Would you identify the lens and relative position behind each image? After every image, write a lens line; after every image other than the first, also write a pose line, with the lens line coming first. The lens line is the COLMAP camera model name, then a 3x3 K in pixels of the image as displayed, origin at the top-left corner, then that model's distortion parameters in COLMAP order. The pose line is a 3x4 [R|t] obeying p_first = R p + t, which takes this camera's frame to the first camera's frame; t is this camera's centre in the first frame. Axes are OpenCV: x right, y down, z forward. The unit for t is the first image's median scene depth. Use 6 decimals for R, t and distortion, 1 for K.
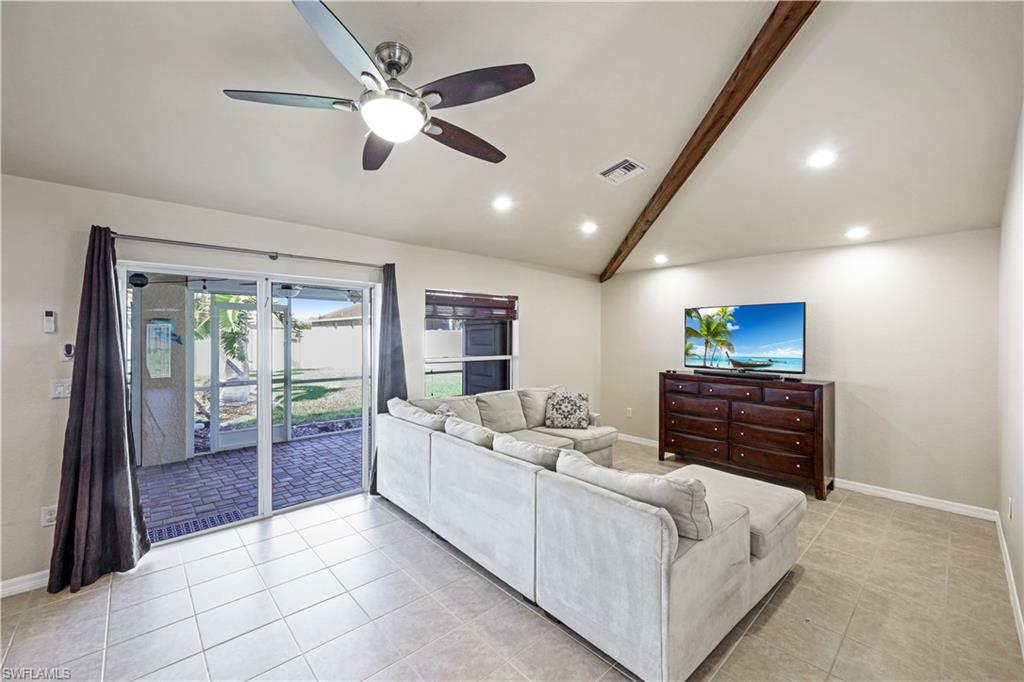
lens RADIAL K [[421.7, 0, 510.8], [0, 421.7, 332.3], [0, 0, 1]] dist [-0.001475, 0.000608]
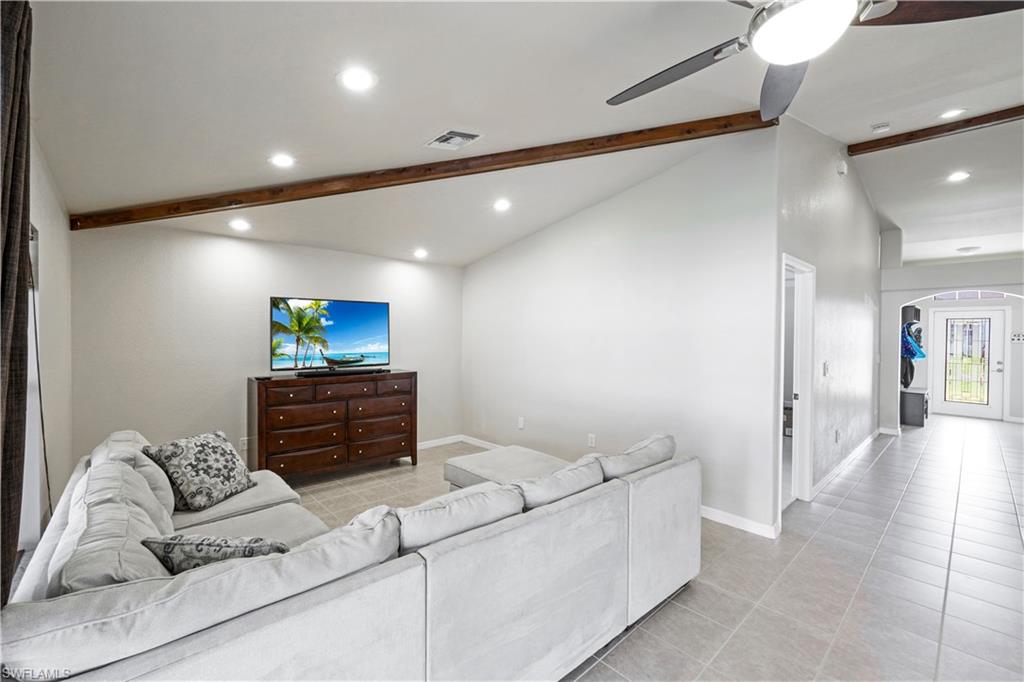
lens RADIAL K [[421.7, 0, 495.8], [0, 421.7, 334.6], [0, 0, 1]] dist [-0.001475, 0.000608]
pose [[0.027077, -0.008274, 0.999599, -0.399999], [-0.016865, 0.999820, 0.008733, -0.000108], [-0.999491, -0.017095, 0.026933, 0.604012]]
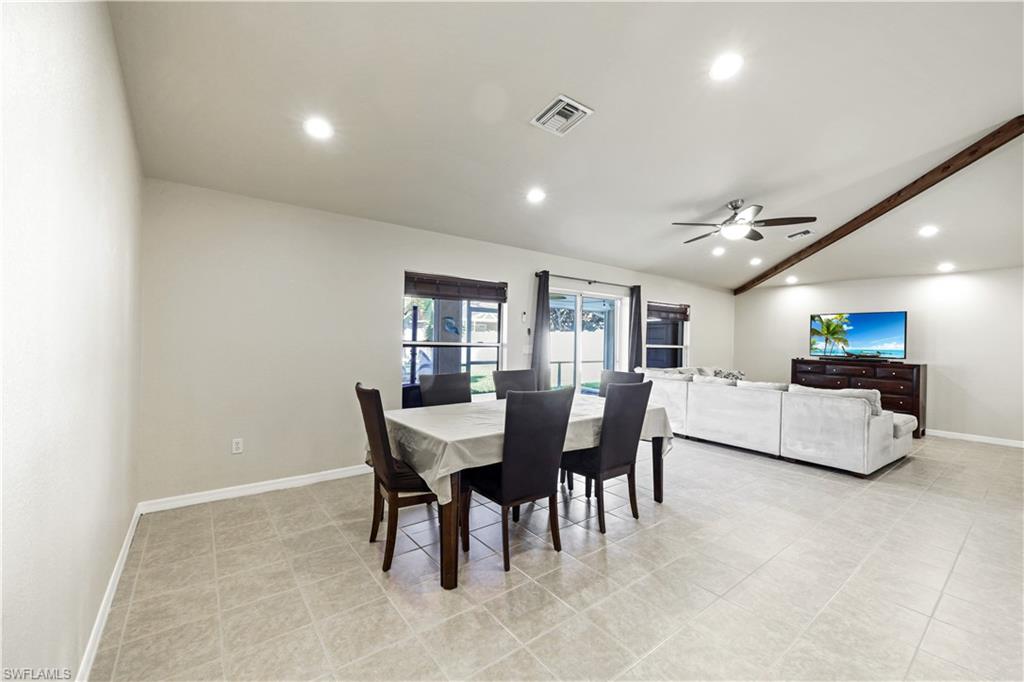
lens RADIAL K [[421.7, 0, 505.3], [0, 421.7, 338.0], [0, 0, 1]] dist [-0.001475, 0.000608]
pose [[0.995466, 0.016885, -0.093607, -0.514925], [-0.016692, 0.999857, 0.002842, 0.037704], [0.093642, -0.001267, 0.995605, -0.556391]]
